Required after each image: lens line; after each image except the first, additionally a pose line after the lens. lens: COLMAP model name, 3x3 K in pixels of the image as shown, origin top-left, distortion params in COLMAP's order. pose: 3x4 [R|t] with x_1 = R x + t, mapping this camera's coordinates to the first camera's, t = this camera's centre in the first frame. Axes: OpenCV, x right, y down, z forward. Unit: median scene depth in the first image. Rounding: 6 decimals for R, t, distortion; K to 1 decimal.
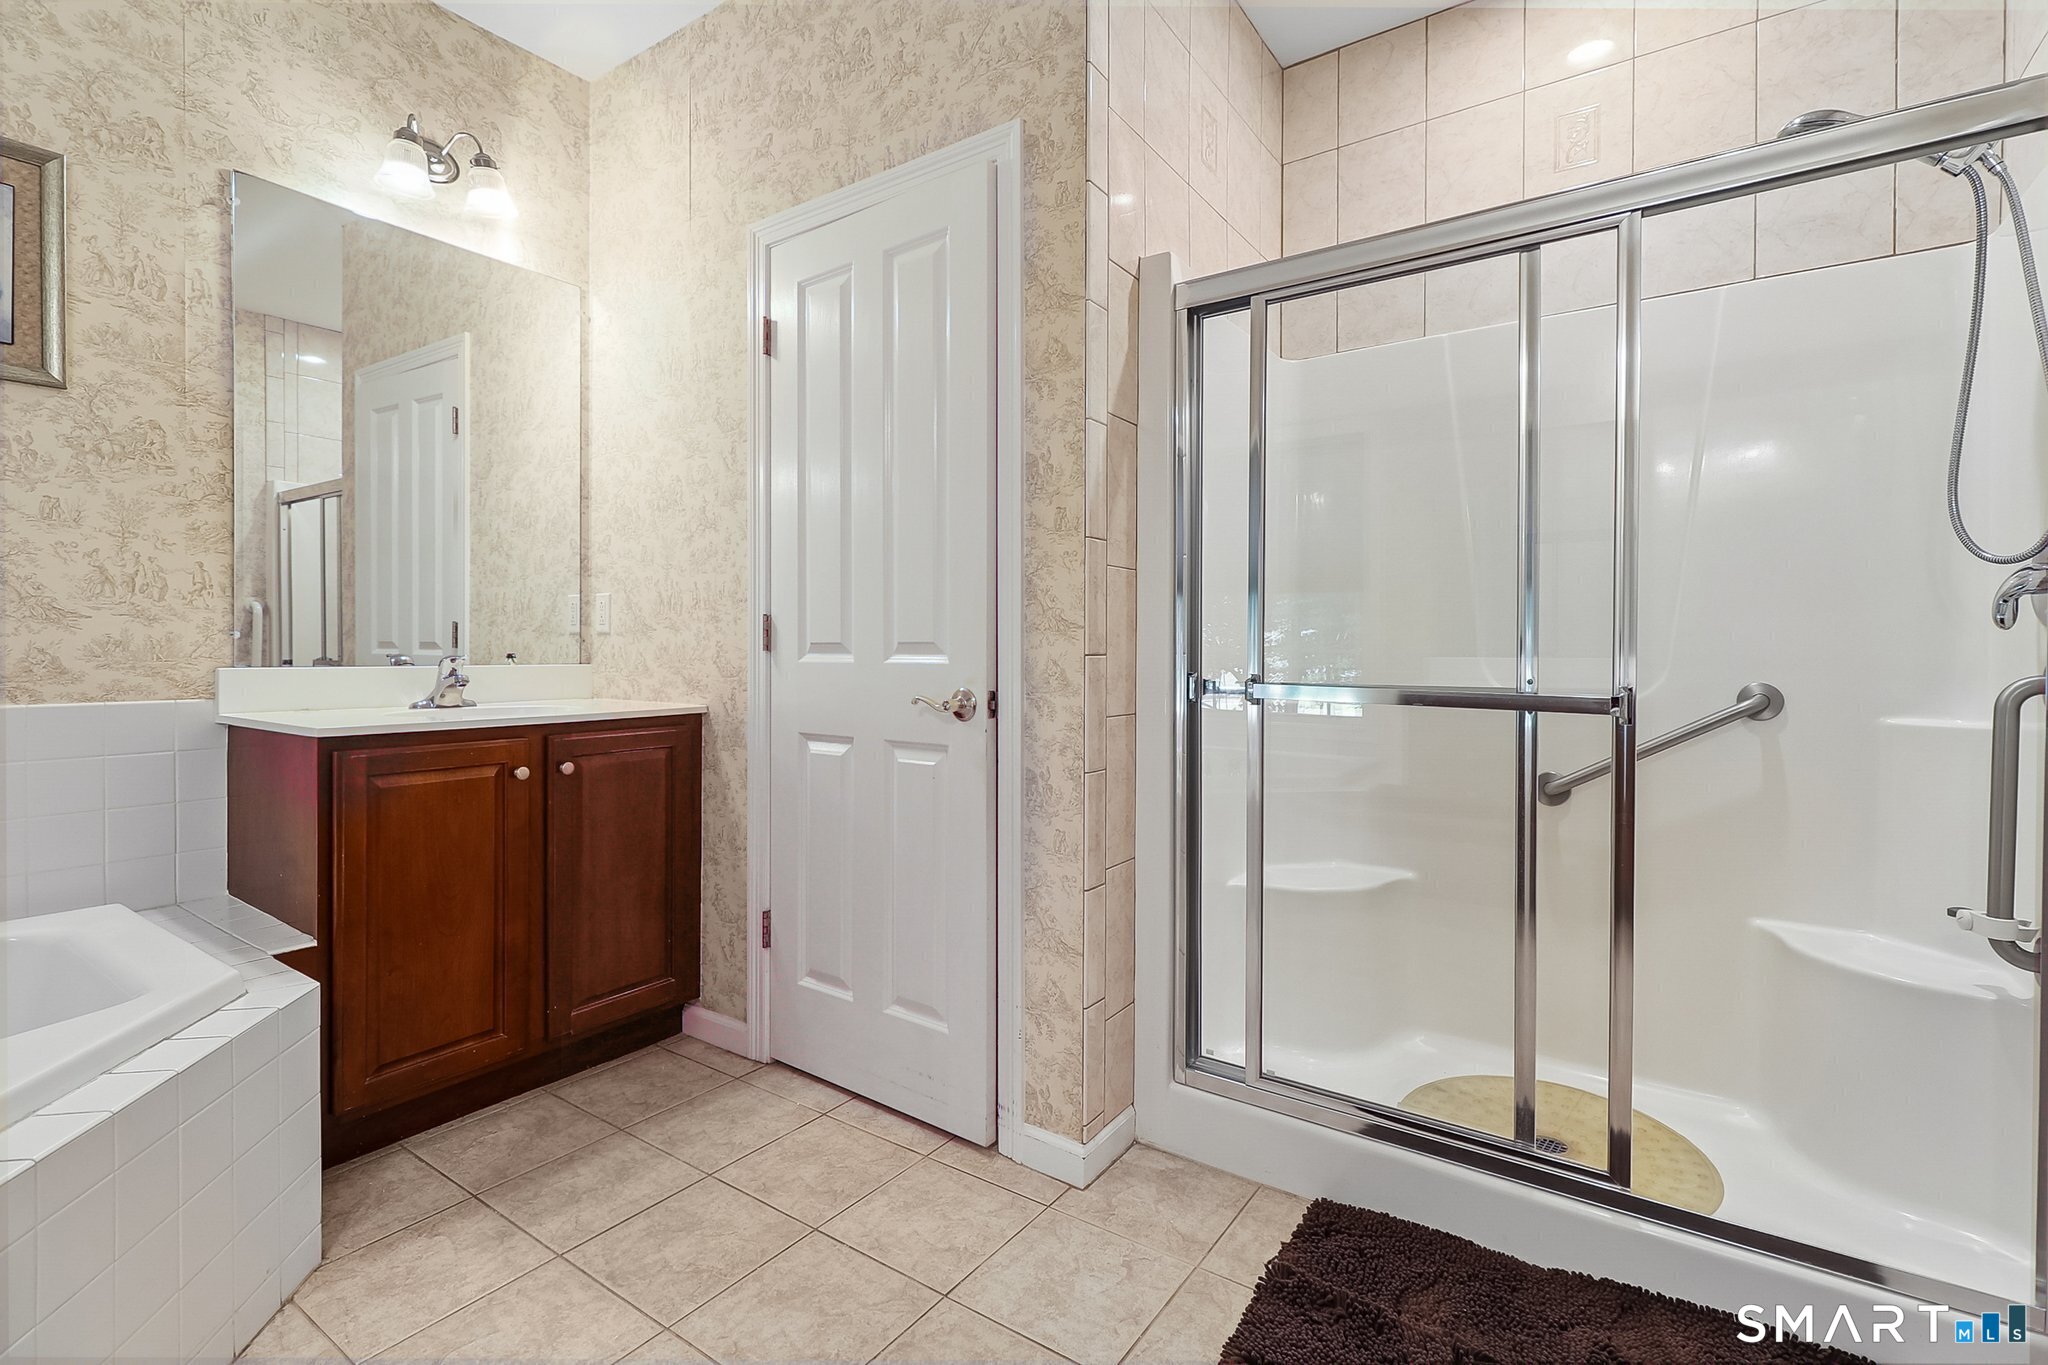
lens RADIAL K [[943.1, 0, 1030.1], [0, 943.1, 657.5], [0, 0, 1]] dist [0.006143, -0.000467]
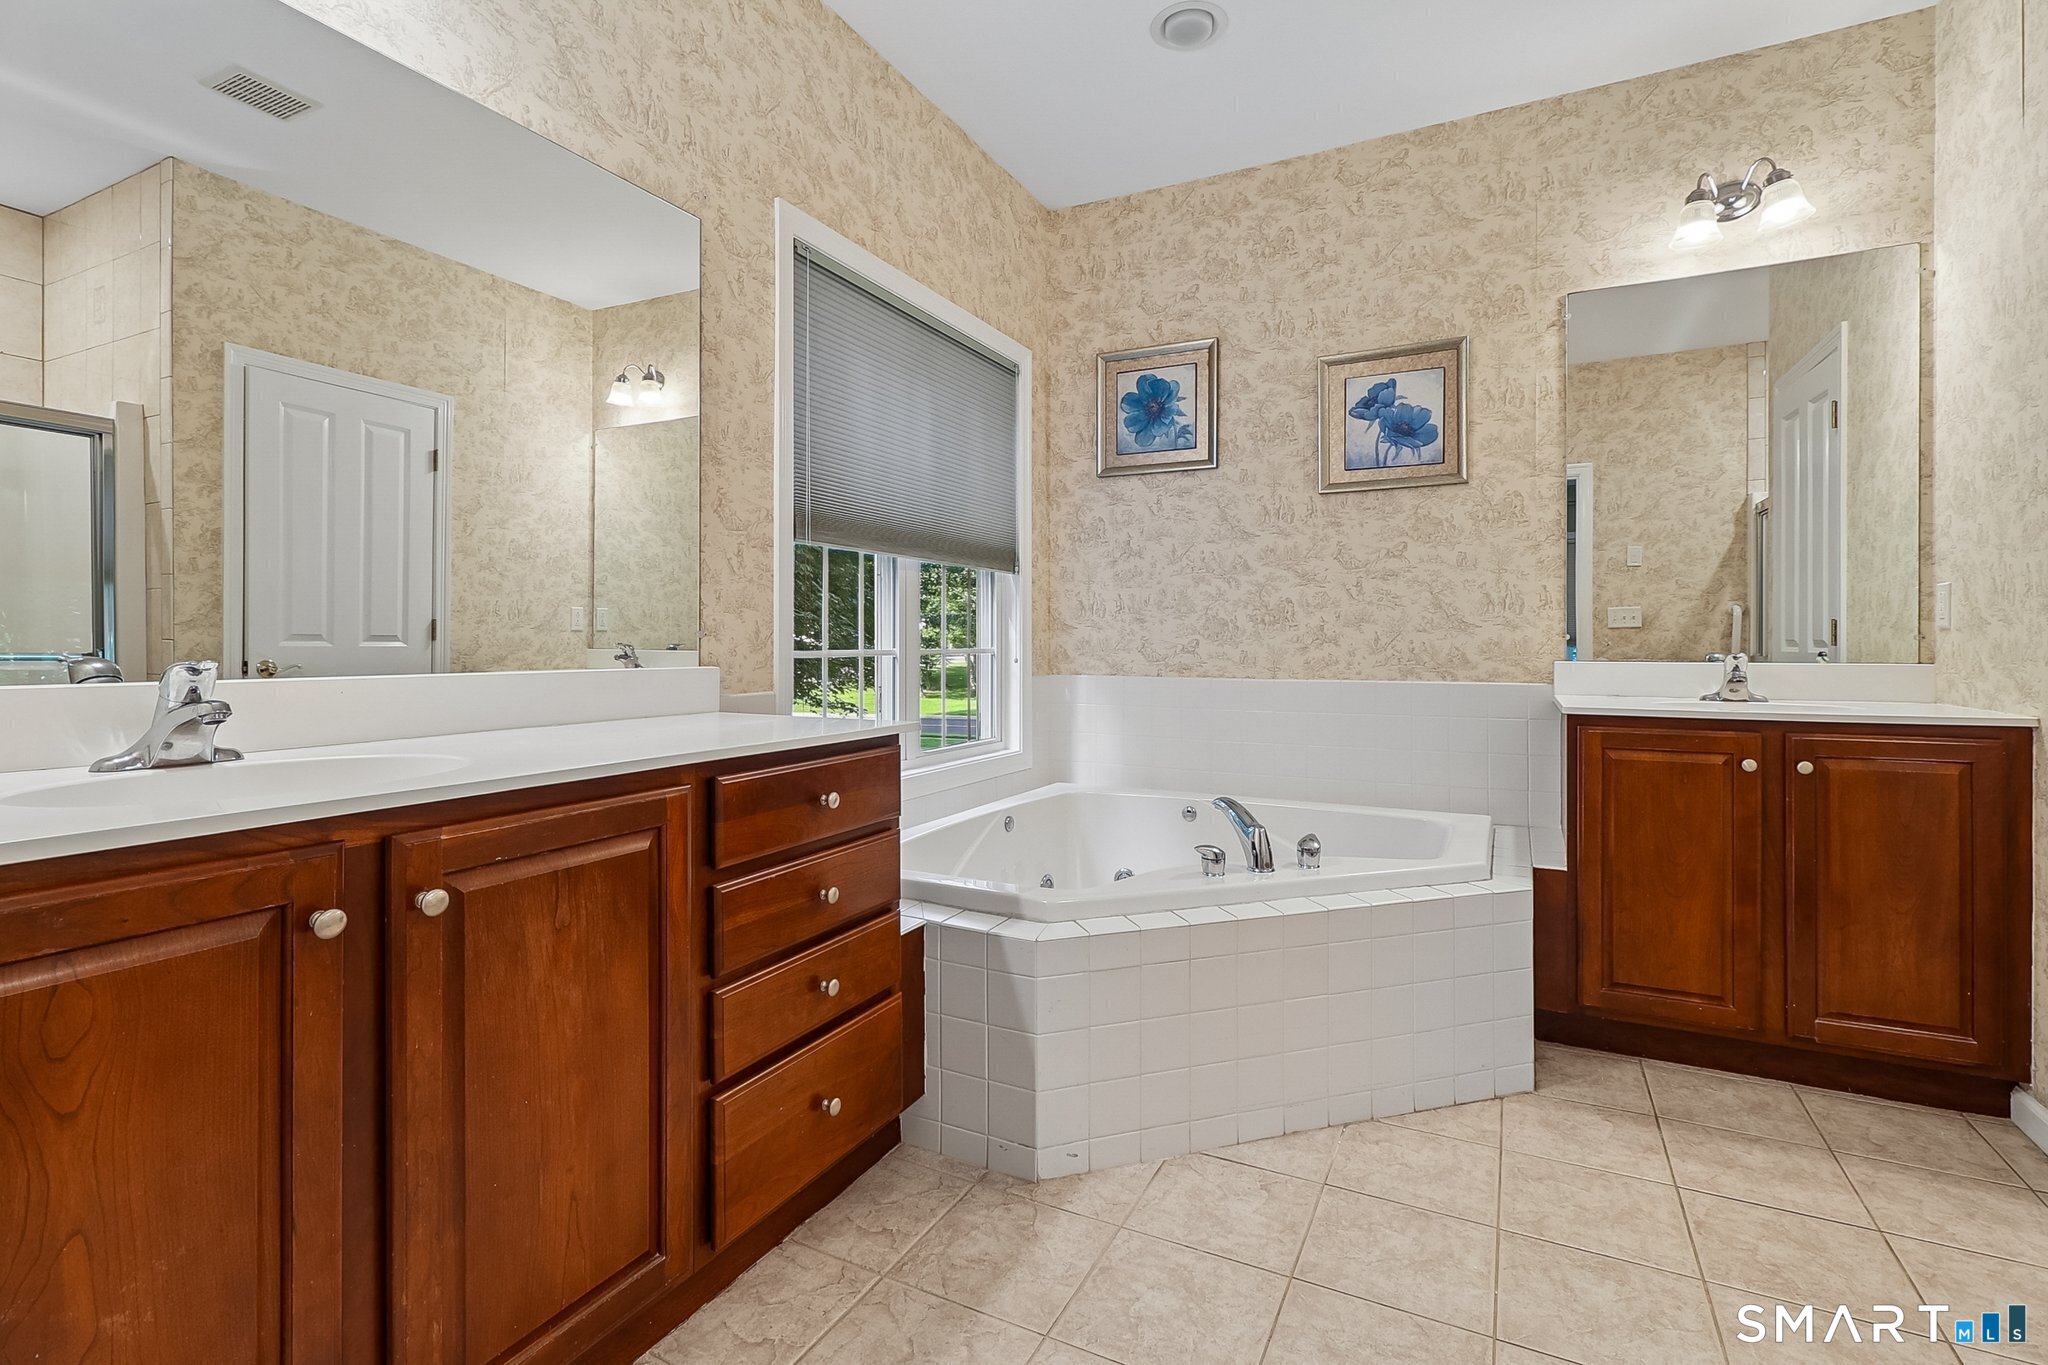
lens RADIAL K [[950.7, 0, 1029.7], [0, 950.7, 642.4], [0, 0, 1]] dist [0.005188, -0.000646]
pose [[0.131088, -0.006346, -0.991350, 0.396858], [-0.007088, 0.999948, -0.007338, -0.000848], [0.991345, 0.007989, 0.131036, 0.063132]]
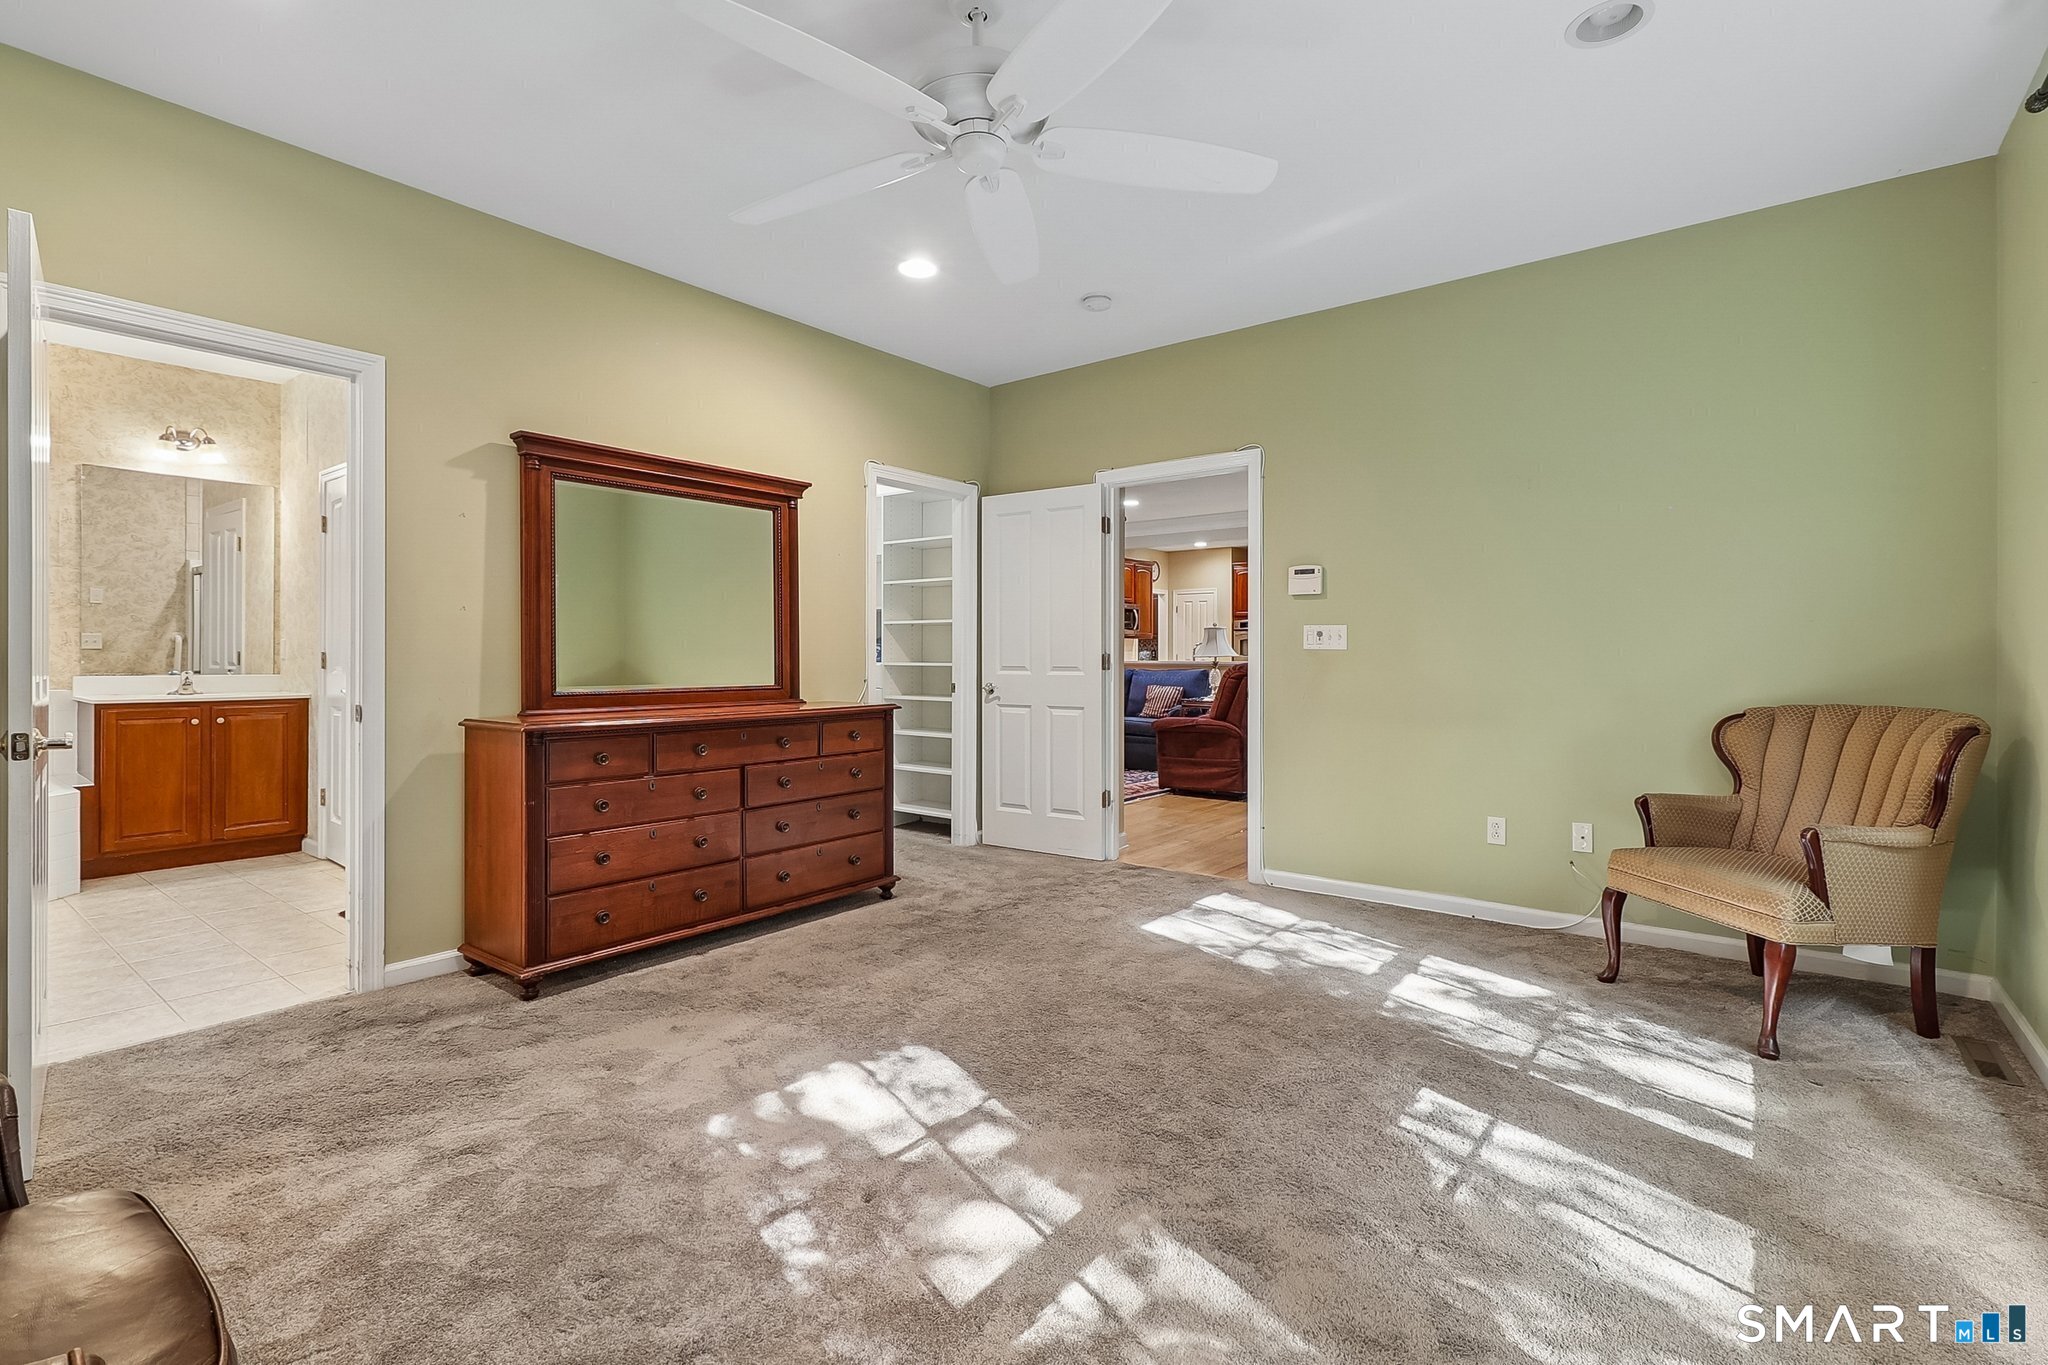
lens RADIAL K [[934.1, 0, 1036.3], [0, 934.1, 660.1], [0, 0, 1]] dist [-0.002640, -0.001011]
pose [[0.998936, 0.000331, -0.046124, 1.590101], [-0.000521, 0.999991, -0.004119, -0.020633], [0.046122, 0.004138, 0.998927, -1.163132]]
